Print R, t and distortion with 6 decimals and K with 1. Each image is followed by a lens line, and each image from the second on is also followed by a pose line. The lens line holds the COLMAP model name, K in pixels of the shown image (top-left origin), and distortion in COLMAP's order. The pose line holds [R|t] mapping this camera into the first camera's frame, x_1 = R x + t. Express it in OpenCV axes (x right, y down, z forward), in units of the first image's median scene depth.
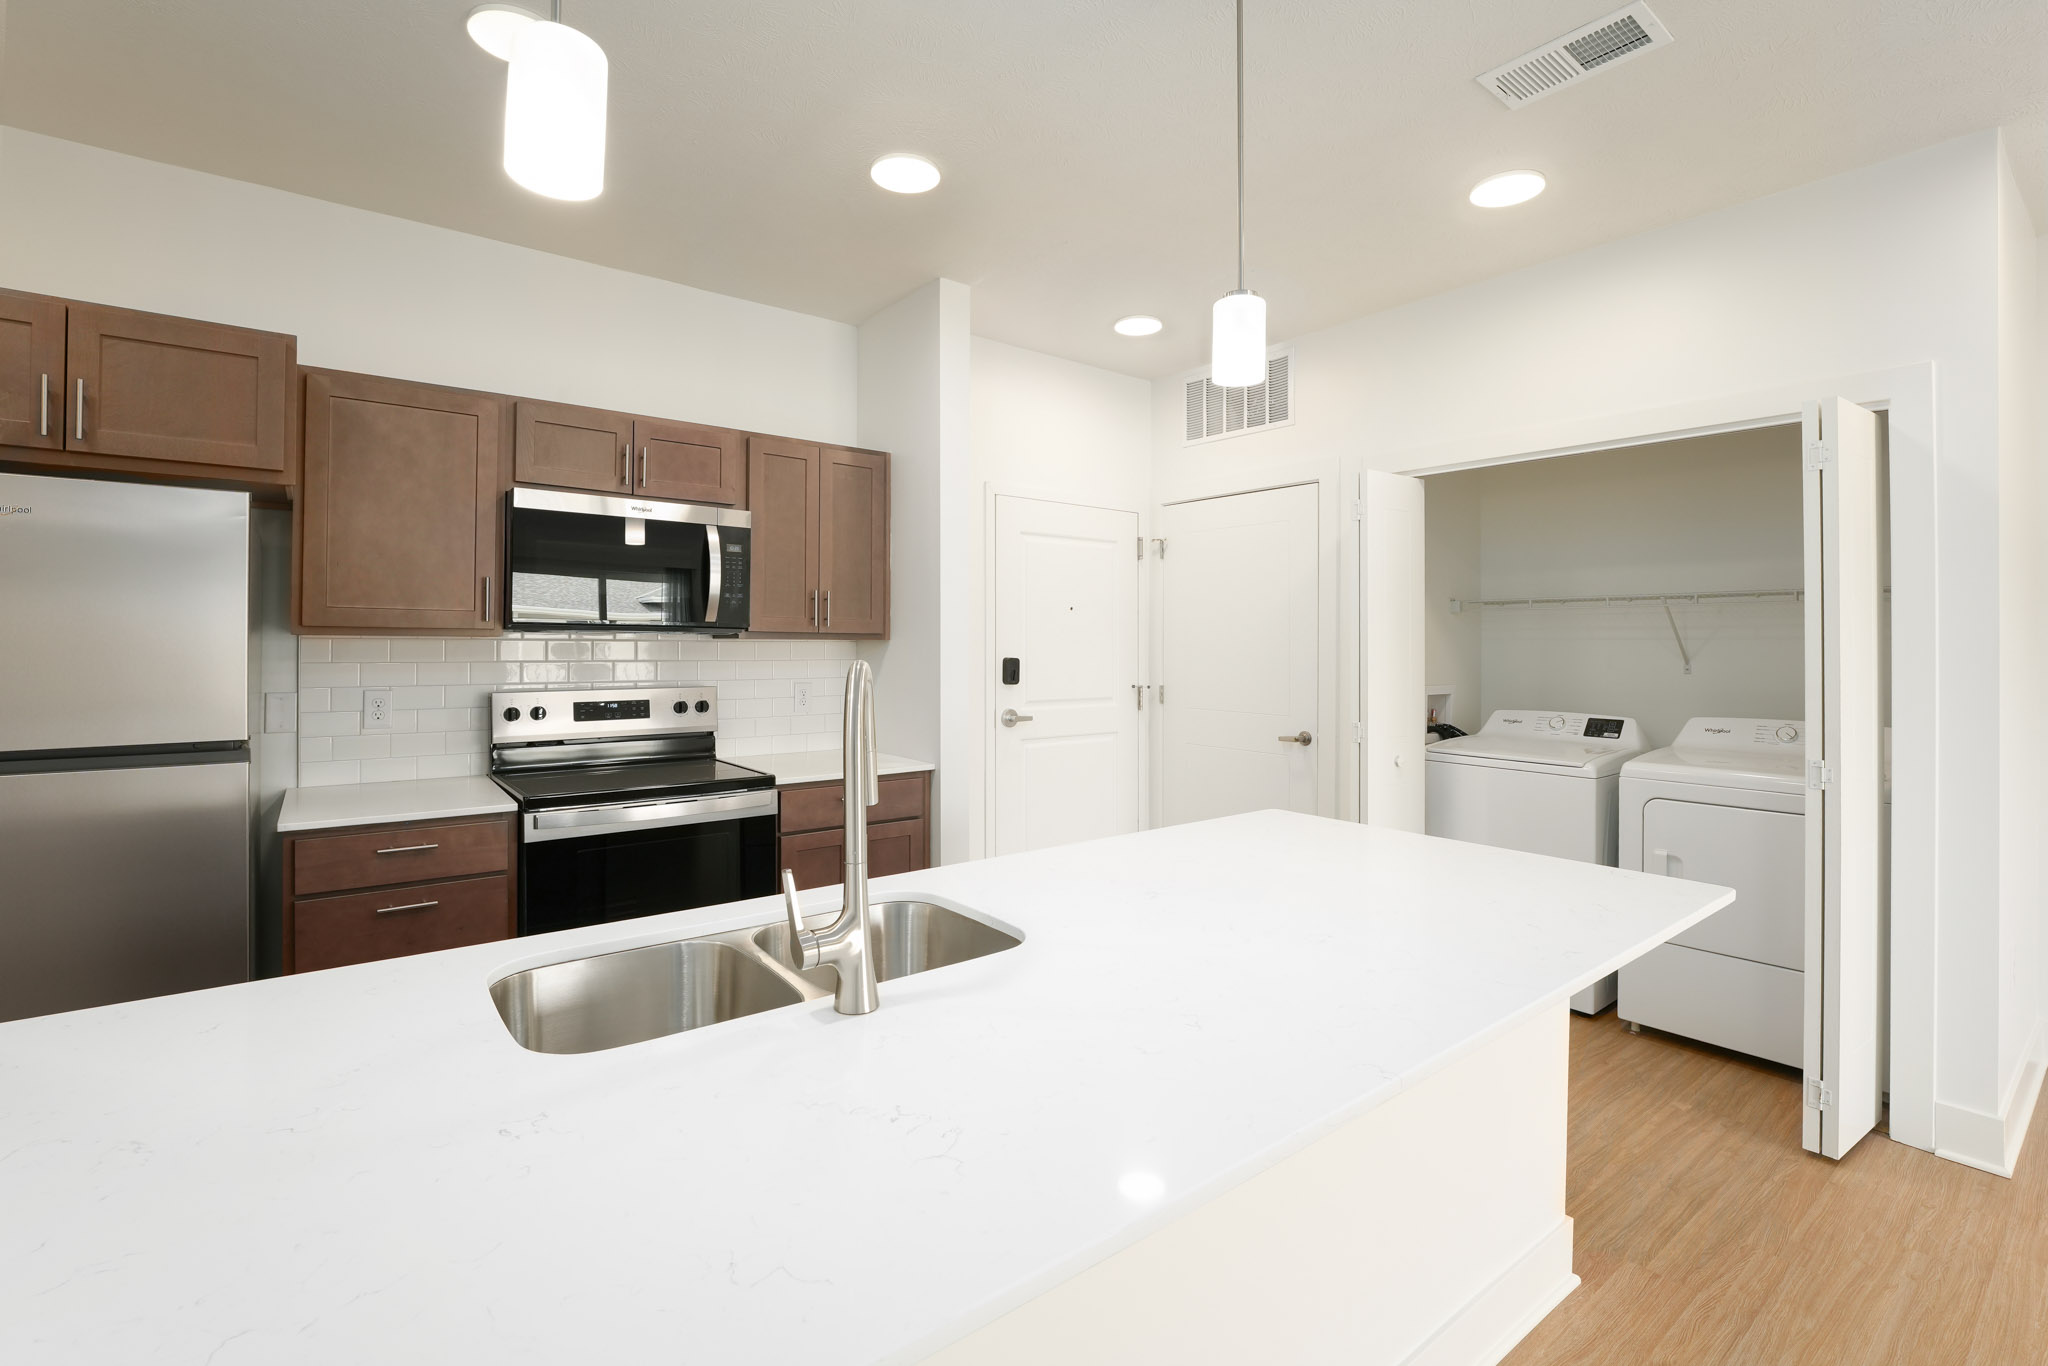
lens RADIAL K [[889.9, 0, 983.8], [0, 889.9, 671.9], [0, 0, 1]] dist [0.026336, -0.000278]
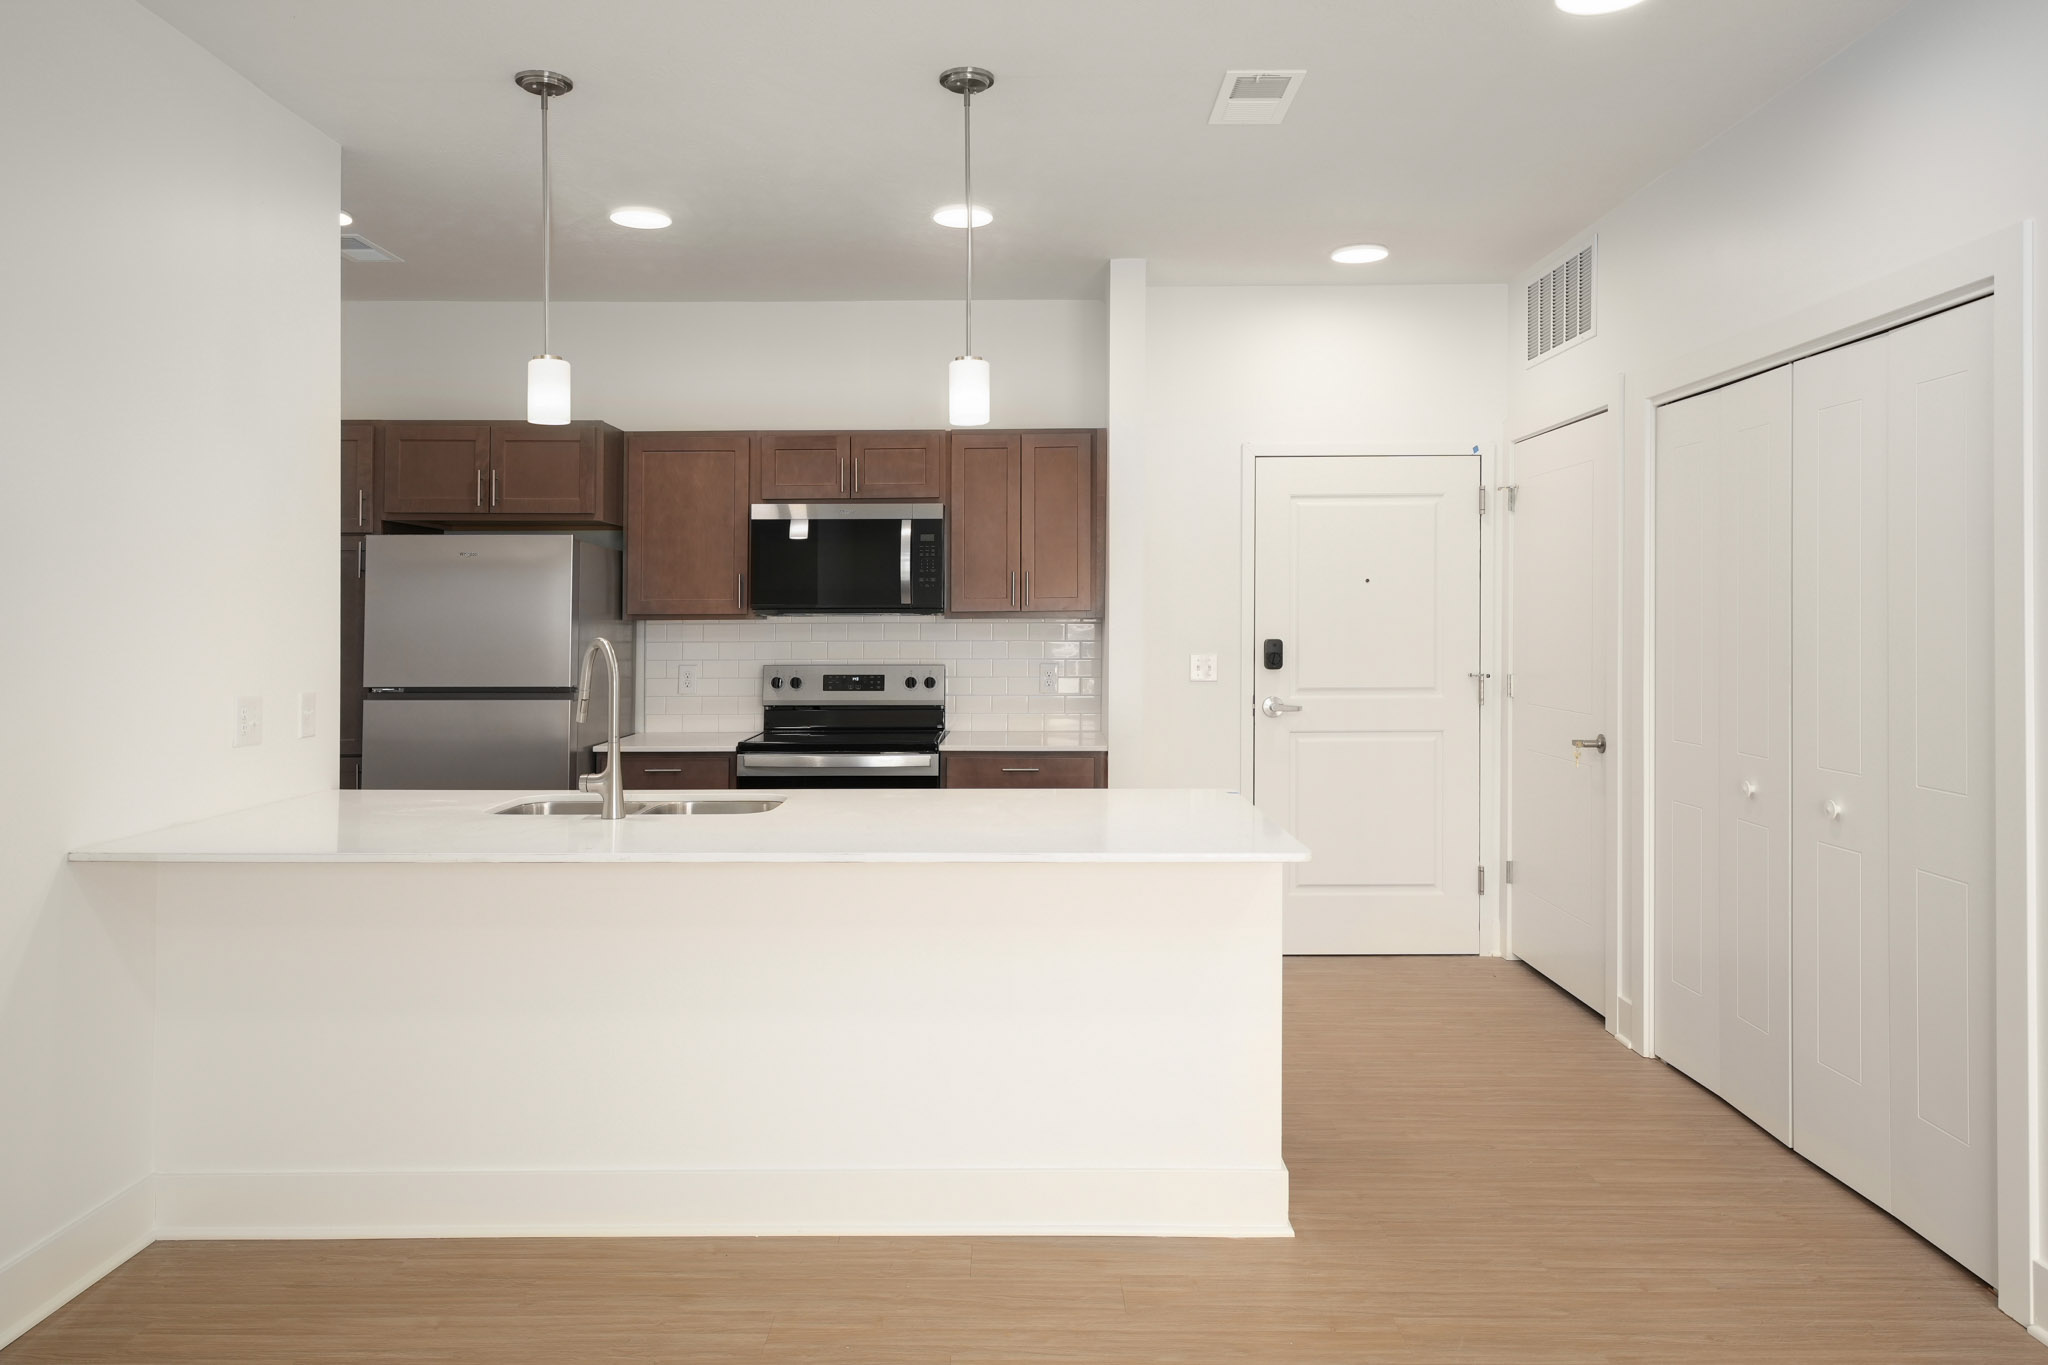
lens RADIAL K [[1405.7, 0, 1023.4], [0, 1405.7, 608.1], [0, 0, 1]] dist [0.034681, -0.003102]
pose [[0.804134, -0.015661, -0.594241, 0.853412], [-0.014635, 0.998828, -0.046127, 0.028032], [0.594268, 0.045789, 0.802963, -0.330163]]
